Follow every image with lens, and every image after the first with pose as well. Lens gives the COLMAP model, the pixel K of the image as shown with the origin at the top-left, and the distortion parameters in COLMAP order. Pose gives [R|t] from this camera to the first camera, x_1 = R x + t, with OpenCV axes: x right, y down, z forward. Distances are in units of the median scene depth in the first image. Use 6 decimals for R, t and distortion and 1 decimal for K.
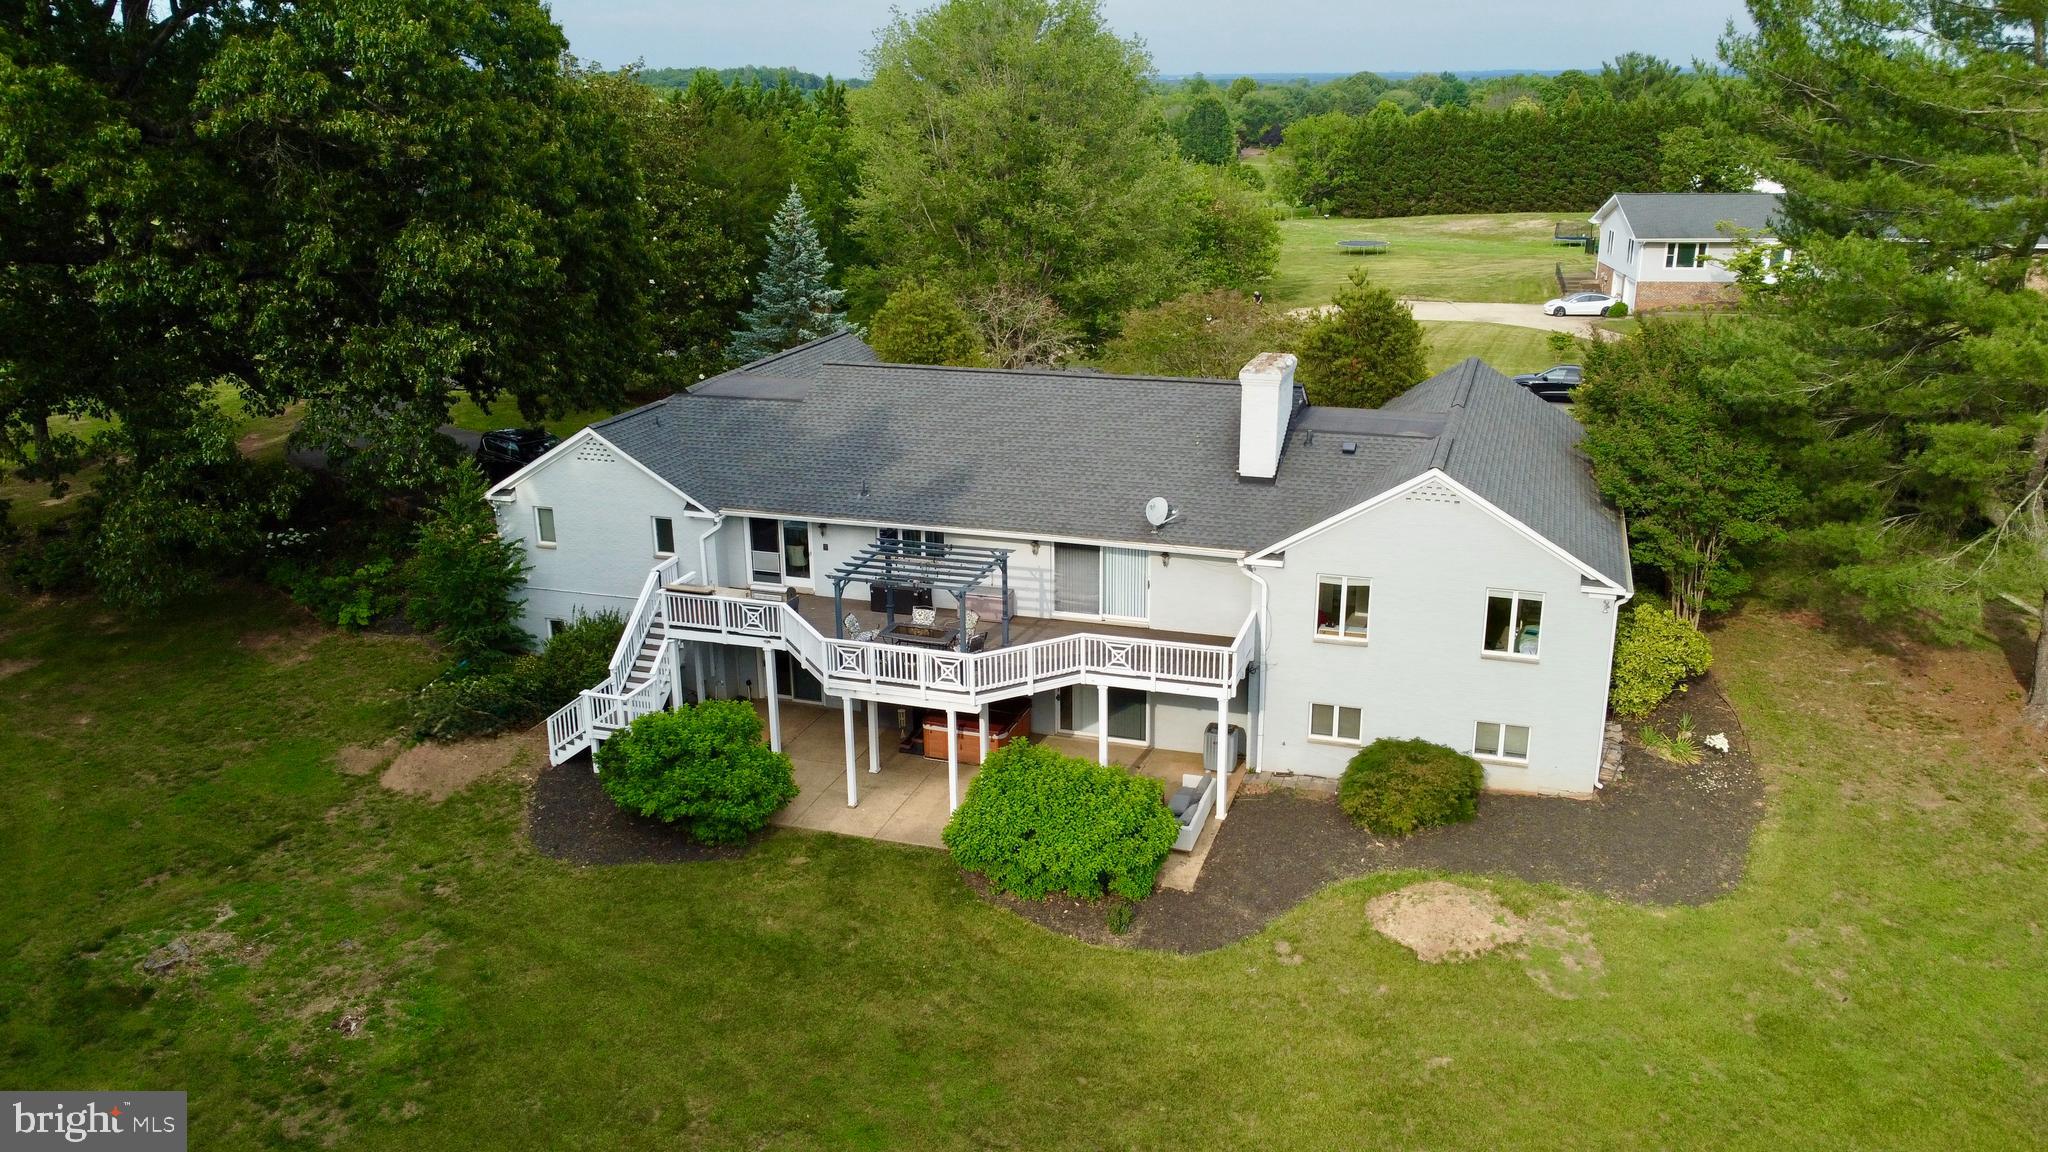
lens RADIAL K [[1543.3, 0, 1035.4], [0, 1543.3, 580.6], [0, 0, 1]] dist [0.004097, -0.008767]
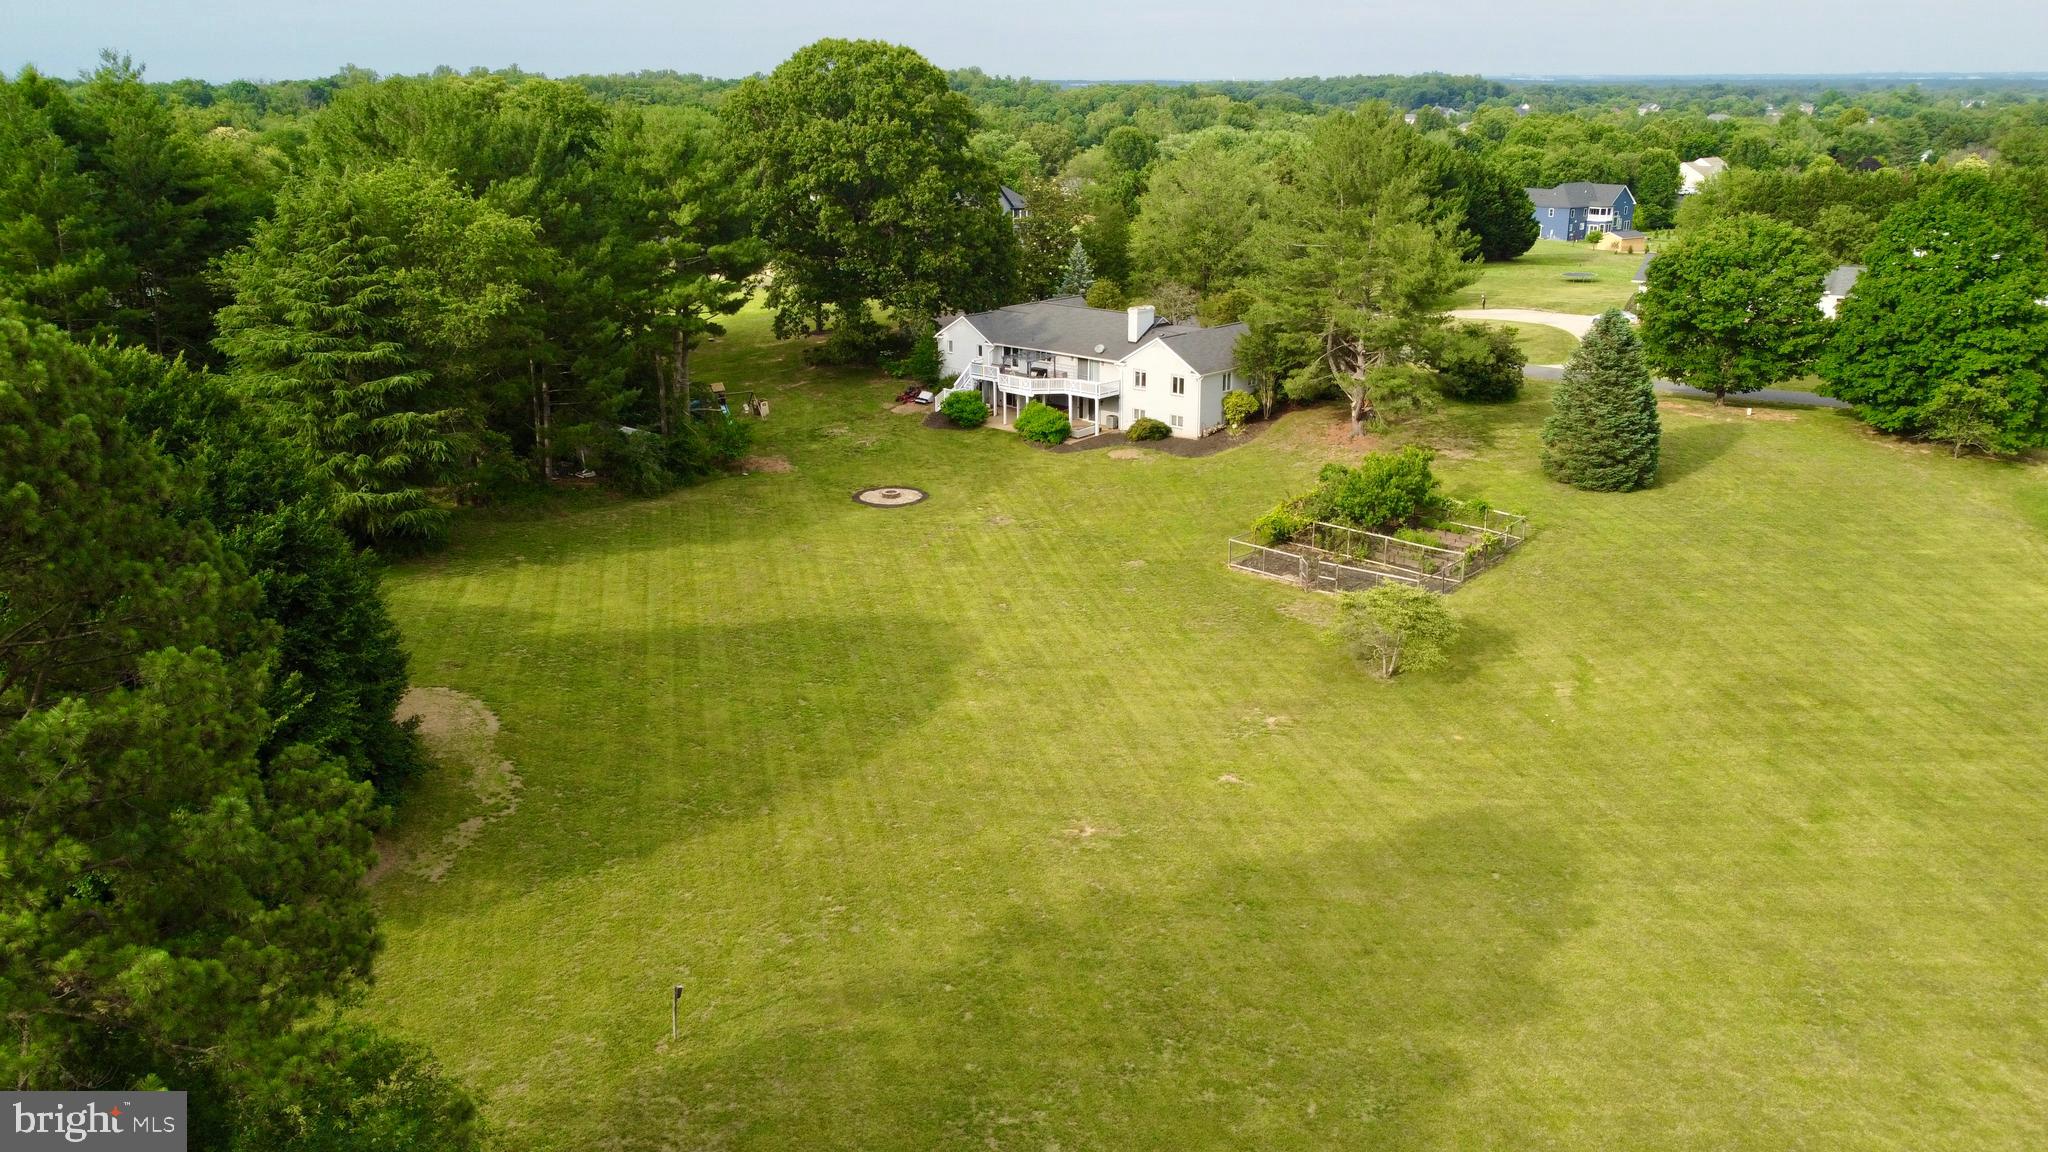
lens RADIAL K [[1543.3, 0, 1023.1], [0, 1543.3, 594.0], [0, 0, 1]] dist [0.004097, -0.008767]
pose [[0.905929, 0.137150, -0.400603, 1.243028], [-0.133539, 0.990350, 0.037069, 0.353634], [0.401821, 0.019914, 0.915502, -1.975923]]
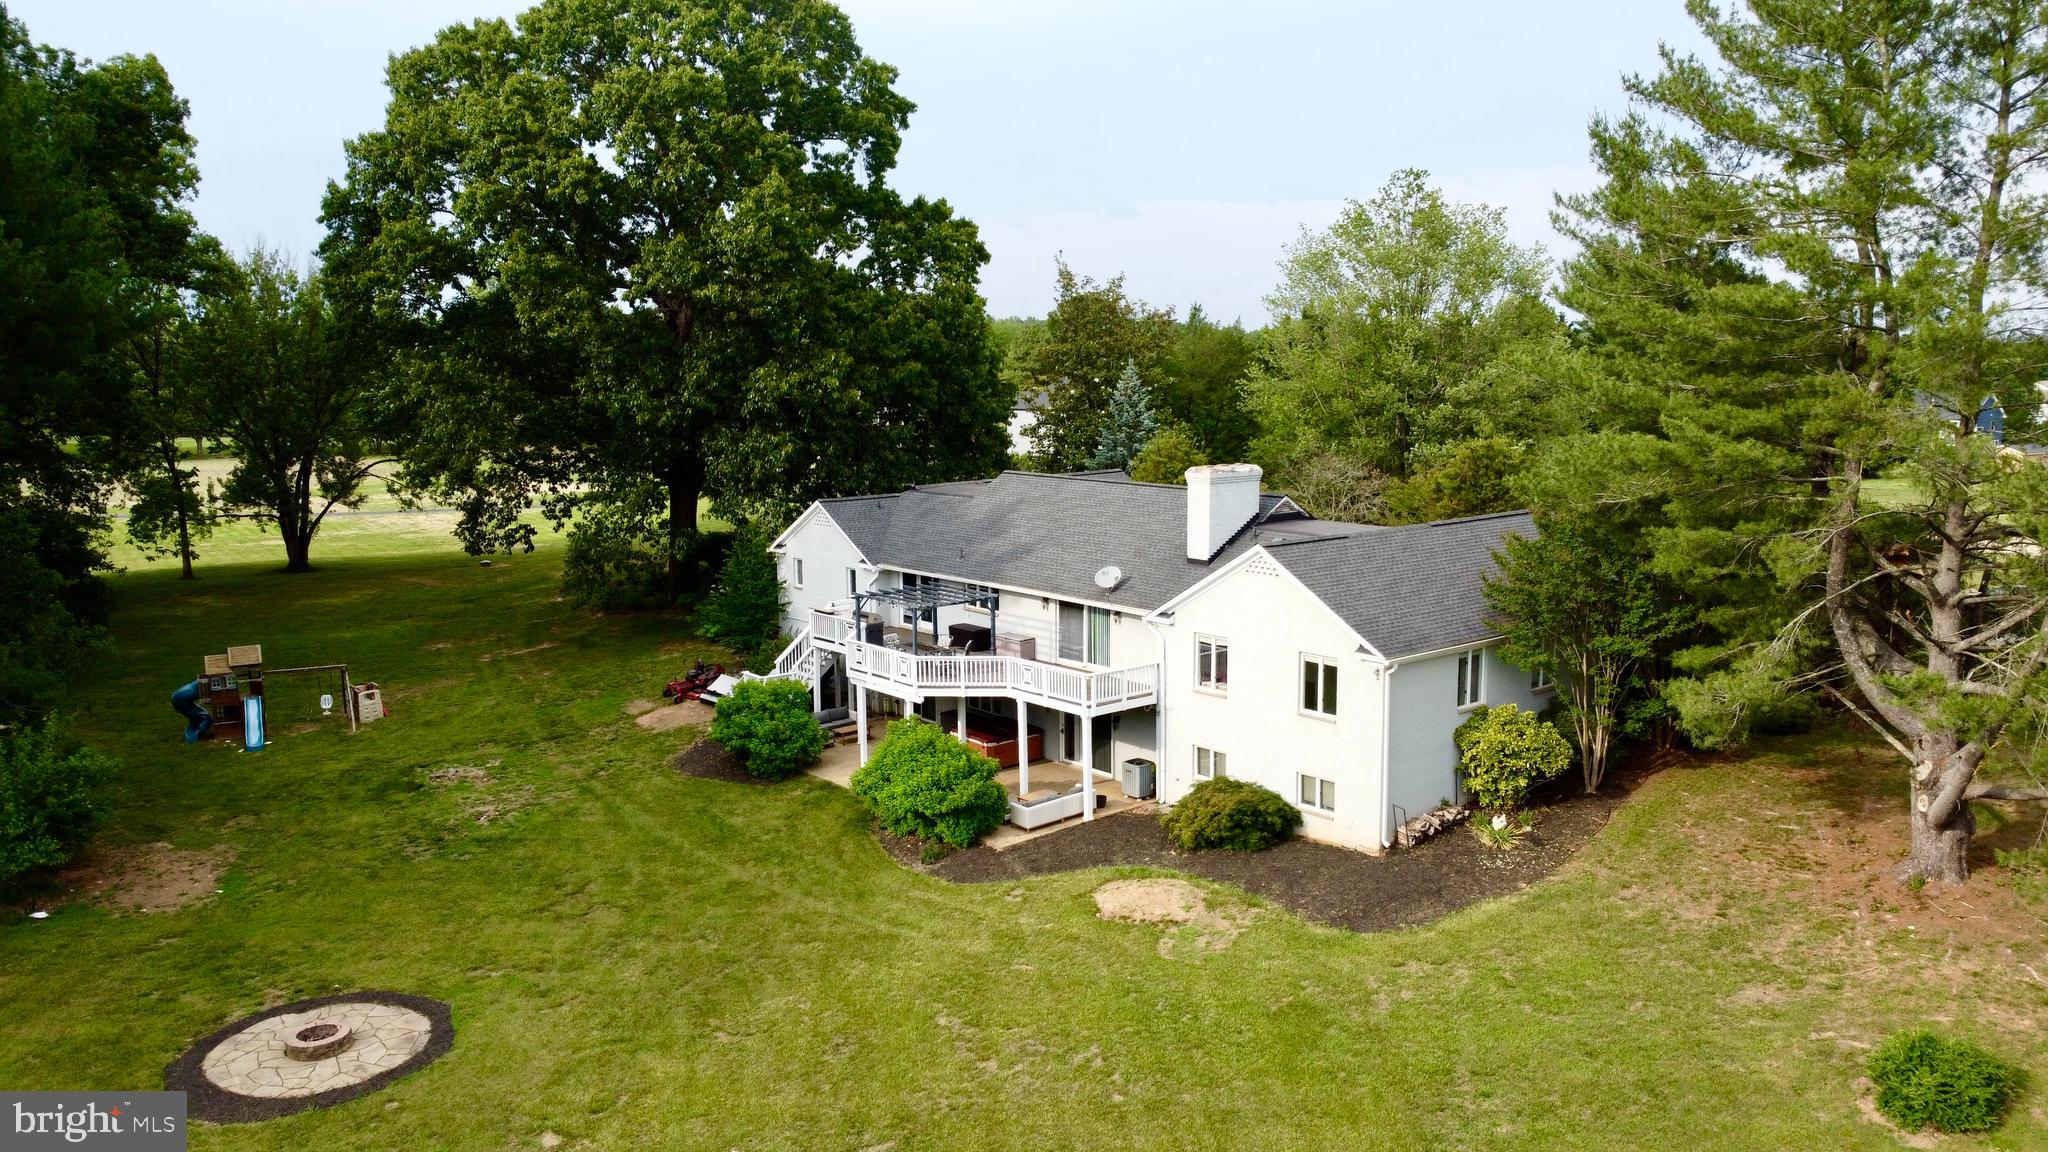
lens RADIAL K [[1543.3, 0, 1024.0], [0, 1543.3, 577.3], [0, 0, 1]] dist [0.004097, -0.008767]
pose [[0.846661, 0.080026, -0.526081, 0.618299], [-0.164096, 0.979711, -0.115063, 0.100599], [0.506199, 0.183747, 0.842615, -0.074220]]
